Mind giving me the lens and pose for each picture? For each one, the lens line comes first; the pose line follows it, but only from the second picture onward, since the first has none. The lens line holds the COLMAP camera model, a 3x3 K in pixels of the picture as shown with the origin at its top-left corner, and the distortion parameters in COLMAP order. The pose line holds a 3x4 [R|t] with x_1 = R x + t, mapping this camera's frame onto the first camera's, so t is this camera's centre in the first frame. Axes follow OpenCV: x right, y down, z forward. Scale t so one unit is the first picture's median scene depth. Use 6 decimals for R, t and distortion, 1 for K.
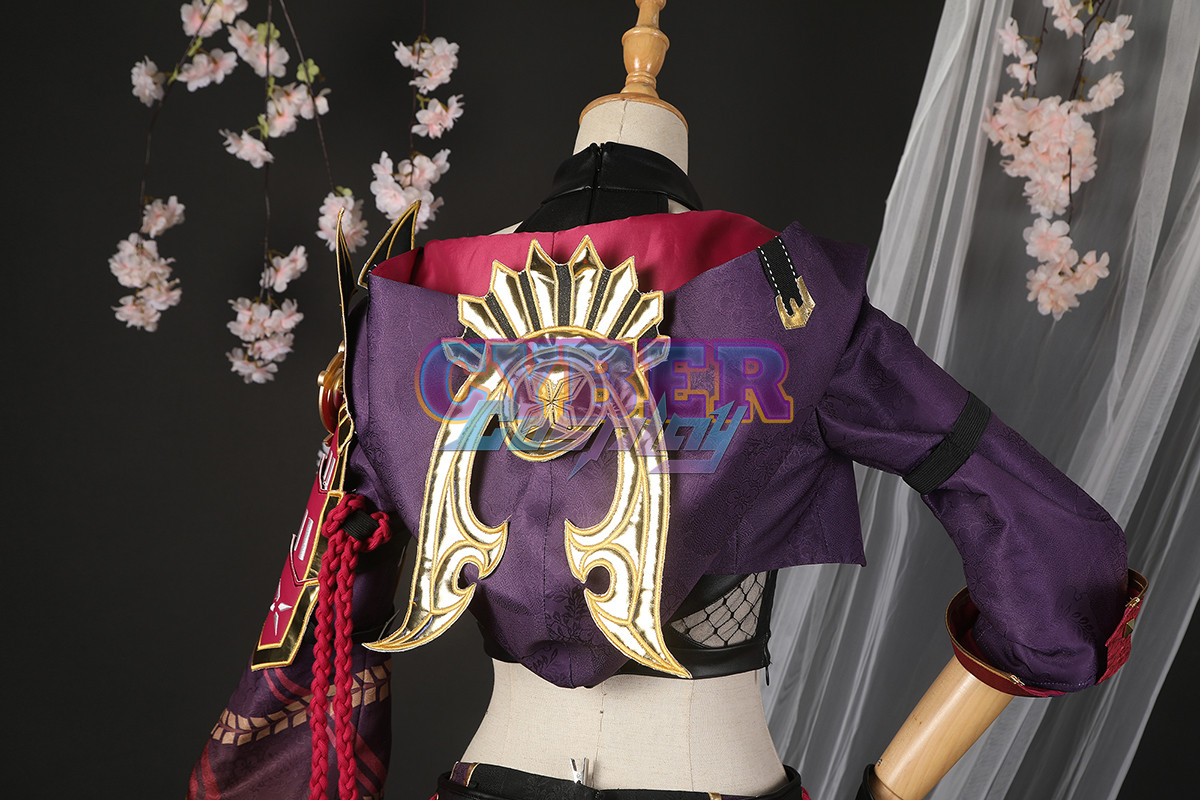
lens RADIAL K [[1757.3, 0, 604.3], [0, 1757.3, 407.6], [0, 0, 1]] dist [0.115634, 0.000000]
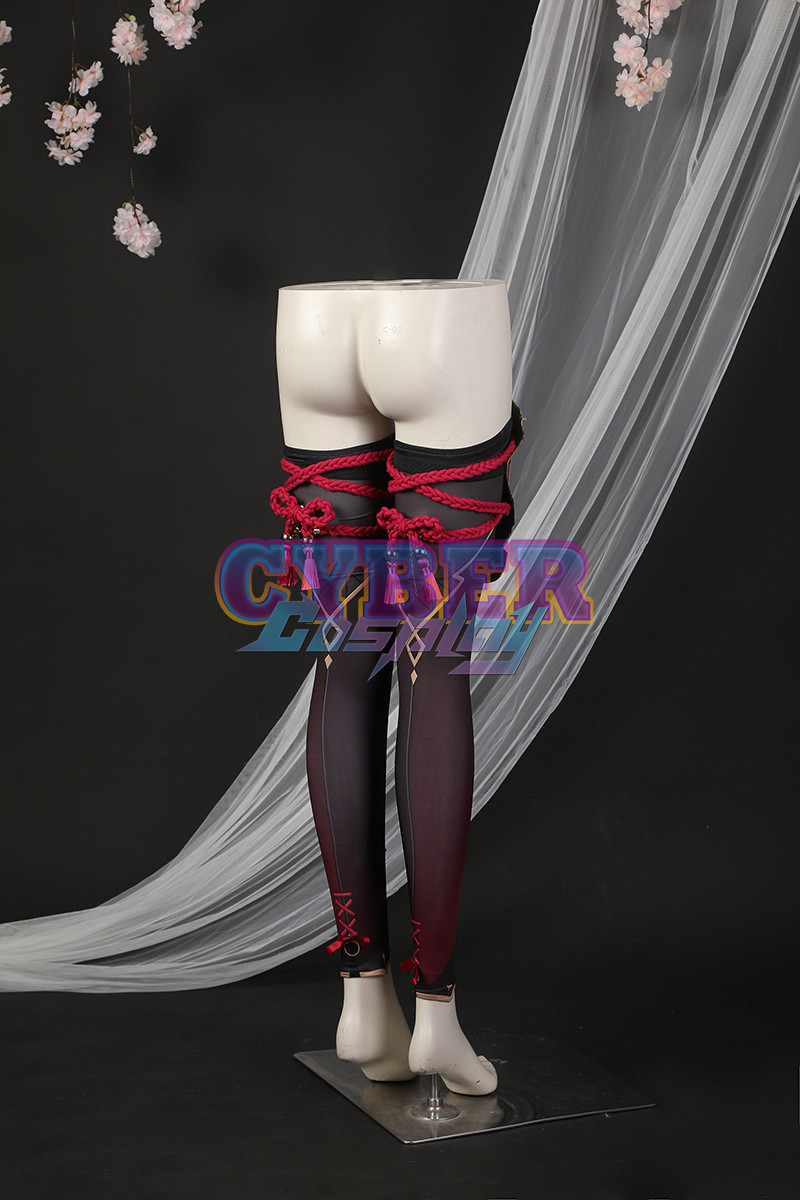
lens RADIAL K [[2494.2, 0, 394.1], [0, 2494.2, 597.4], [0, 0, 1]] dist [0.346564, 0.000000]
pose [[0.999172, 0.007410, -0.040001, 0.144684], [-0.004575, 0.997499, 0.070527, 0.193694], [0.040424, -0.070285, 0.996708, -1.030913]]
